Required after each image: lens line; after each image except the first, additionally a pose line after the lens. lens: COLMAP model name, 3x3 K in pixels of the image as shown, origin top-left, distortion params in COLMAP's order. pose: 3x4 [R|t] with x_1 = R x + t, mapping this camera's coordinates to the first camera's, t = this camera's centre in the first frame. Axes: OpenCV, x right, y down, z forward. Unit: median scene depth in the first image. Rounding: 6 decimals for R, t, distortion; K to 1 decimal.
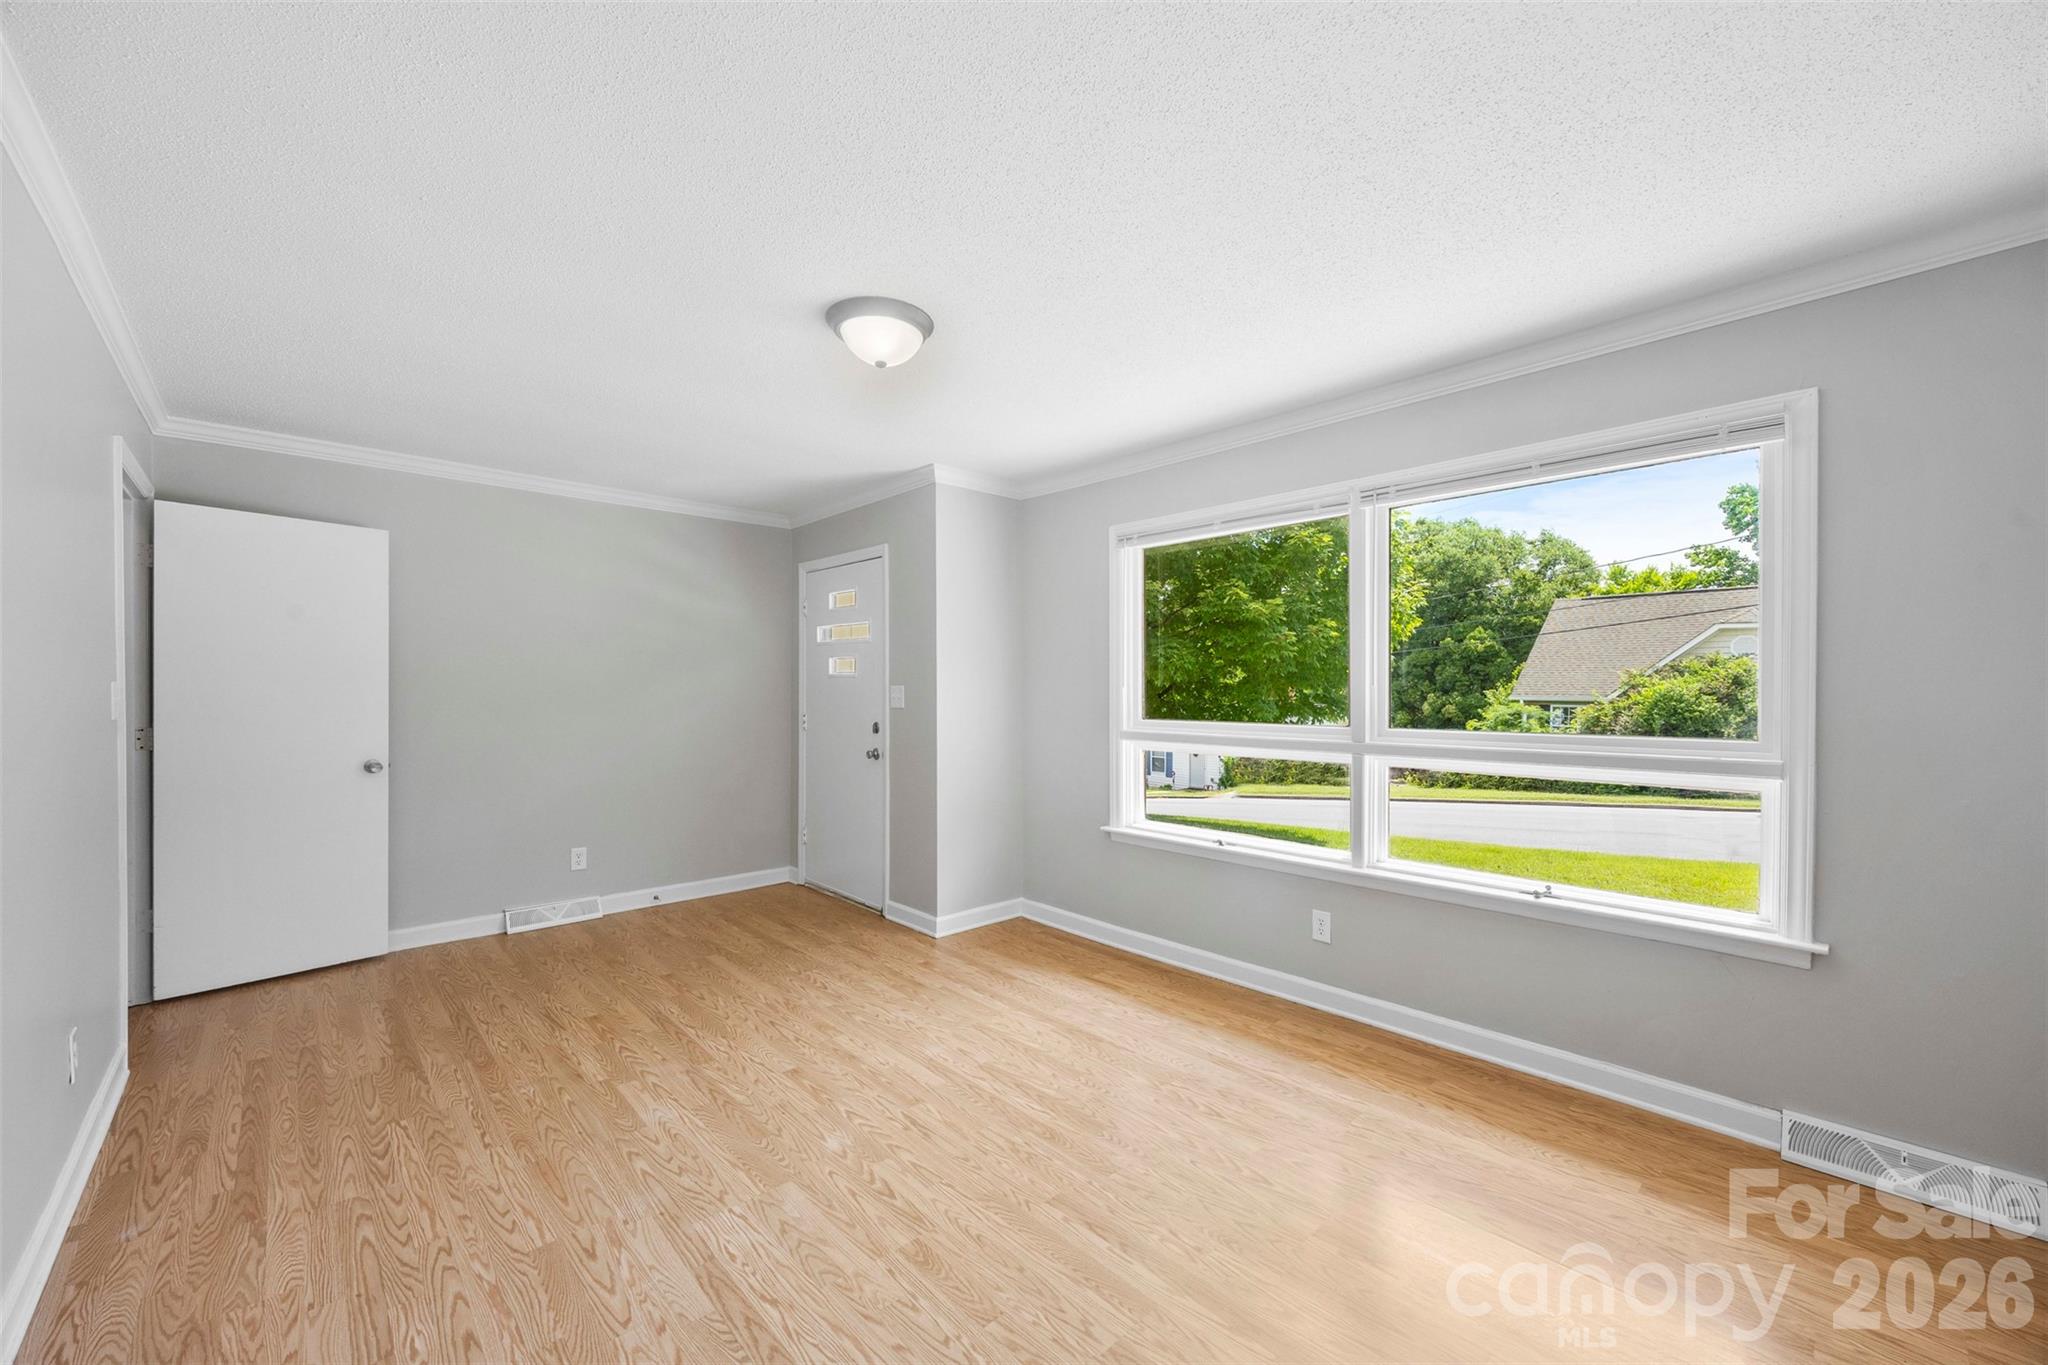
lens RADIAL K [[783.9, 0, 1058.0], [0, 783.9, 683.5], [0, 0, 1]] dist [-0.002111, -0.000889]
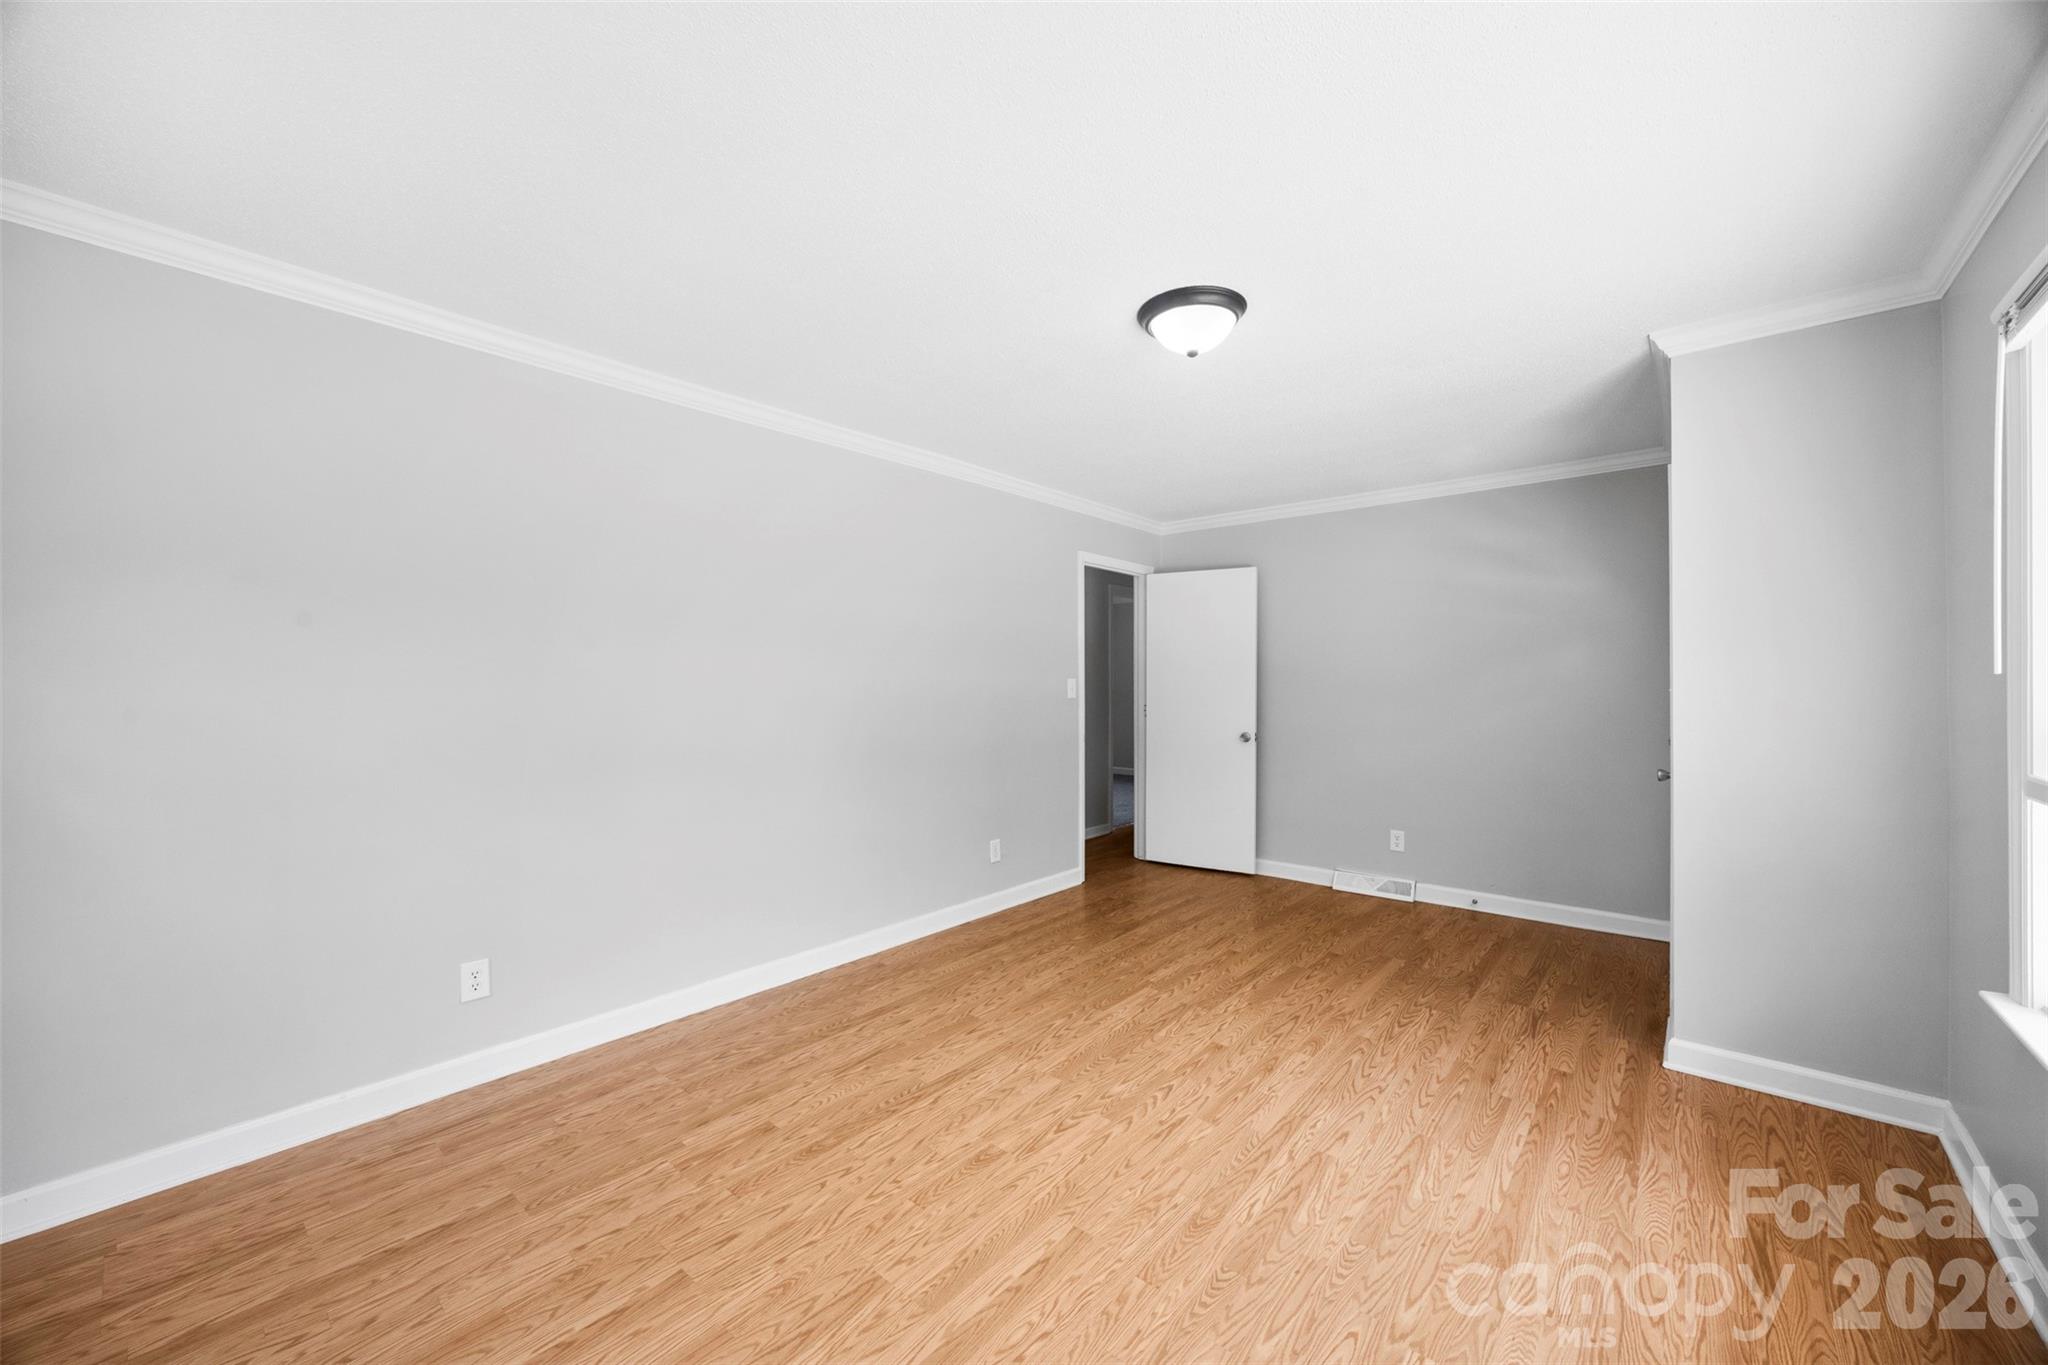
lens RADIAL K [[783.9, 0, 996.8], [0, 783.9, 668.8], [0, 0, 1]] dist [-0.002111, -0.000889]
pose [[0.072625, -0.019489, -0.997169, 0.594106], [0.010609, 0.999768, -0.018767, 0.004974], [0.997303, -0.009216, 0.072815, 0.538773]]
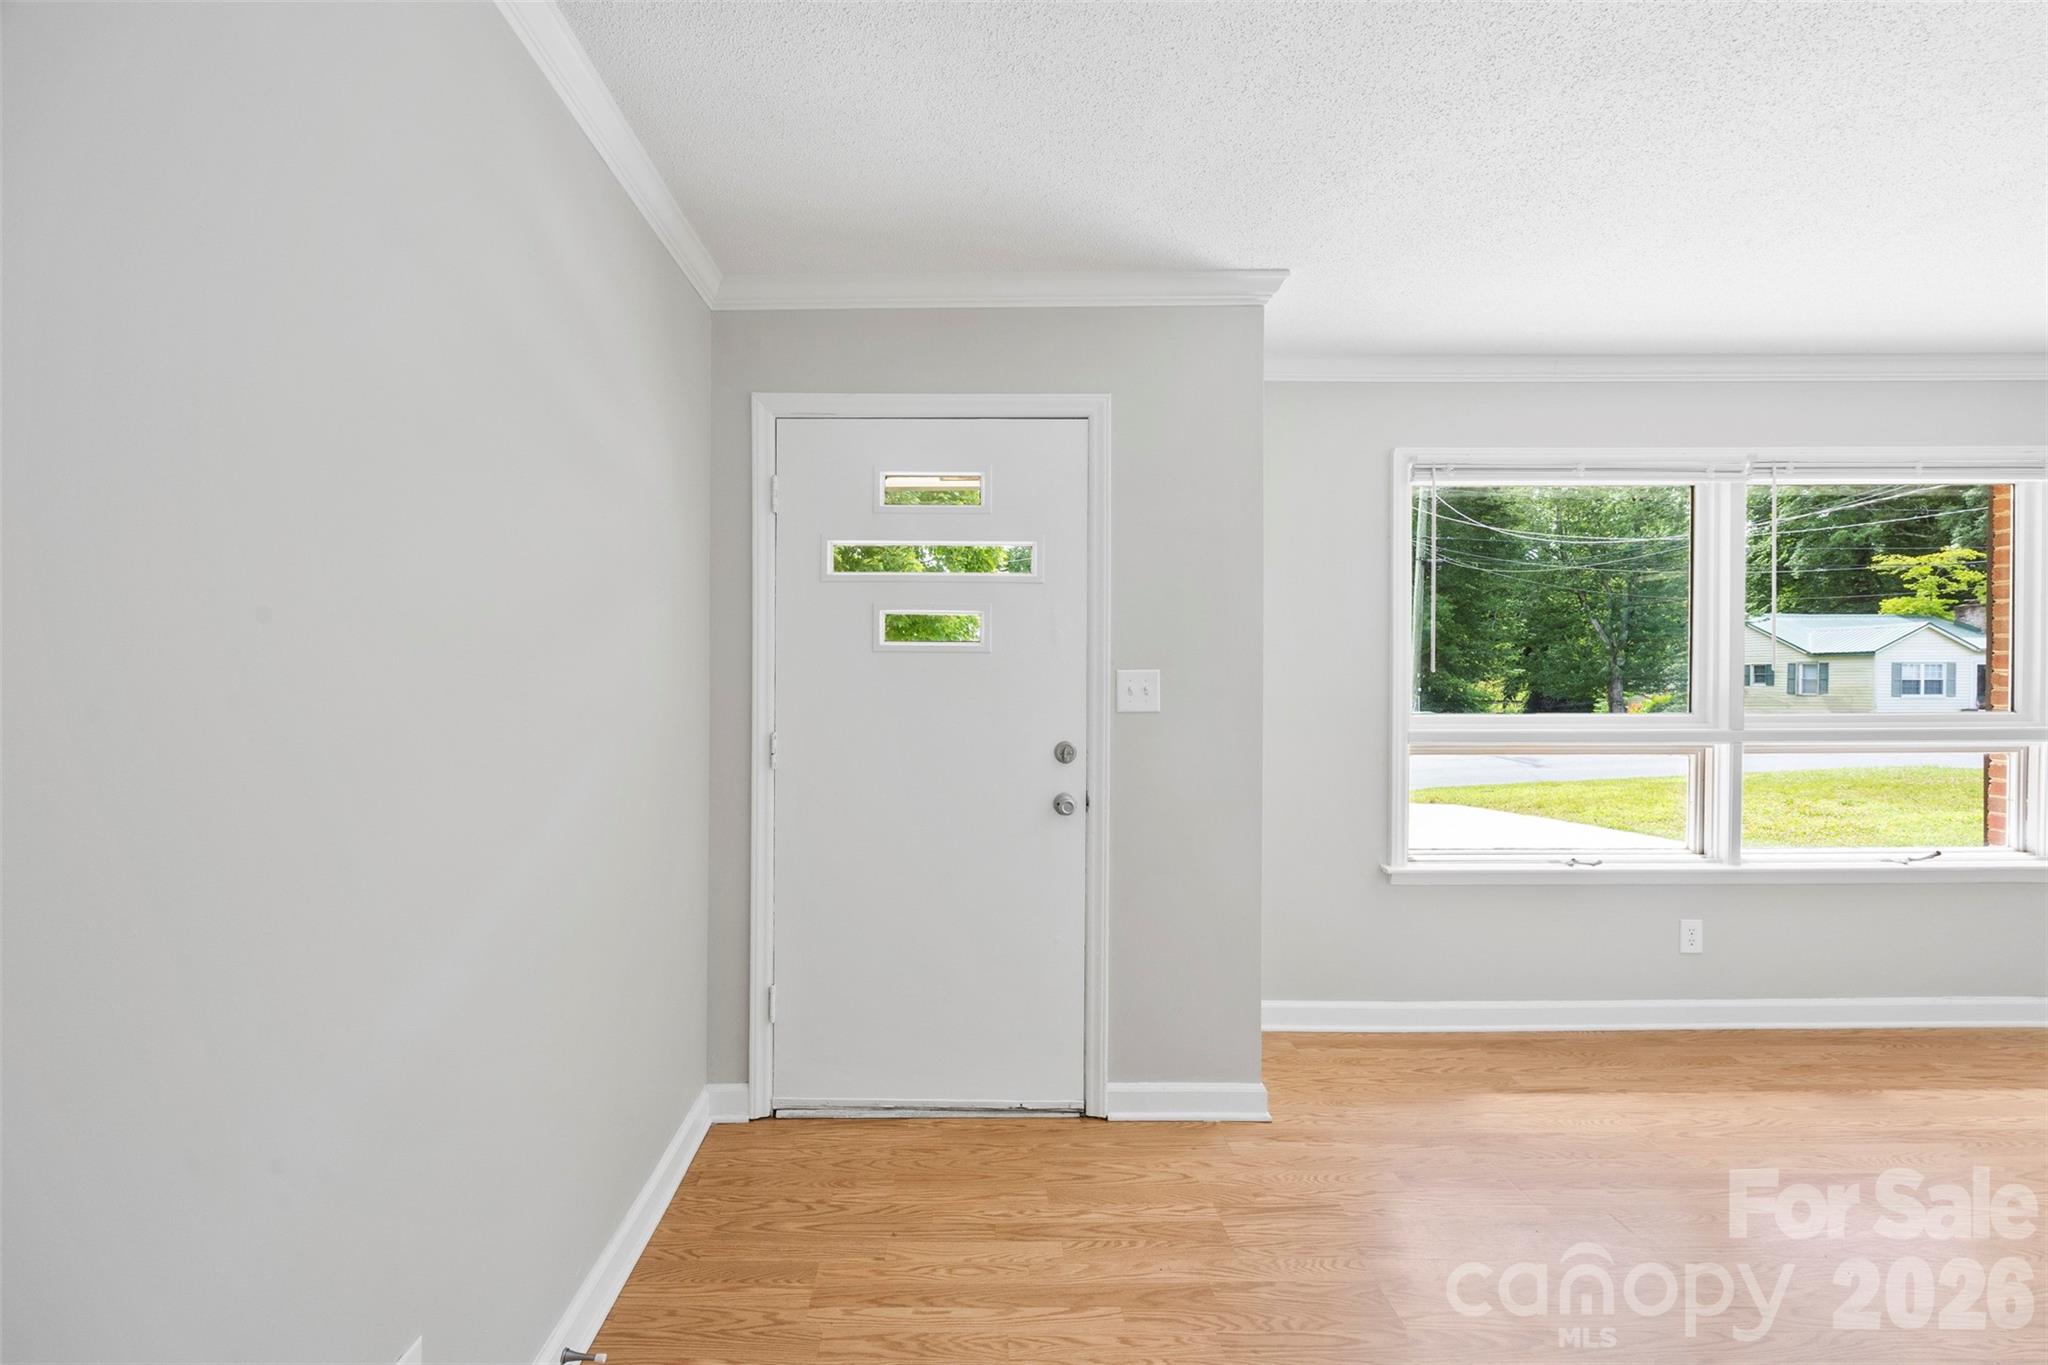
lens RADIAL K [[783.9, 0, 1049.2], [0, 783.9, 656.5], [0, 0, 1]] dist [-0.002111, -0.000889]
pose [[0.707336, 0.010053, 0.706806, -0.881945], [0.000624, 0.999890, -0.014846, 0.001789], [-0.706877, 0.010943, 0.707252, 0.943878]]
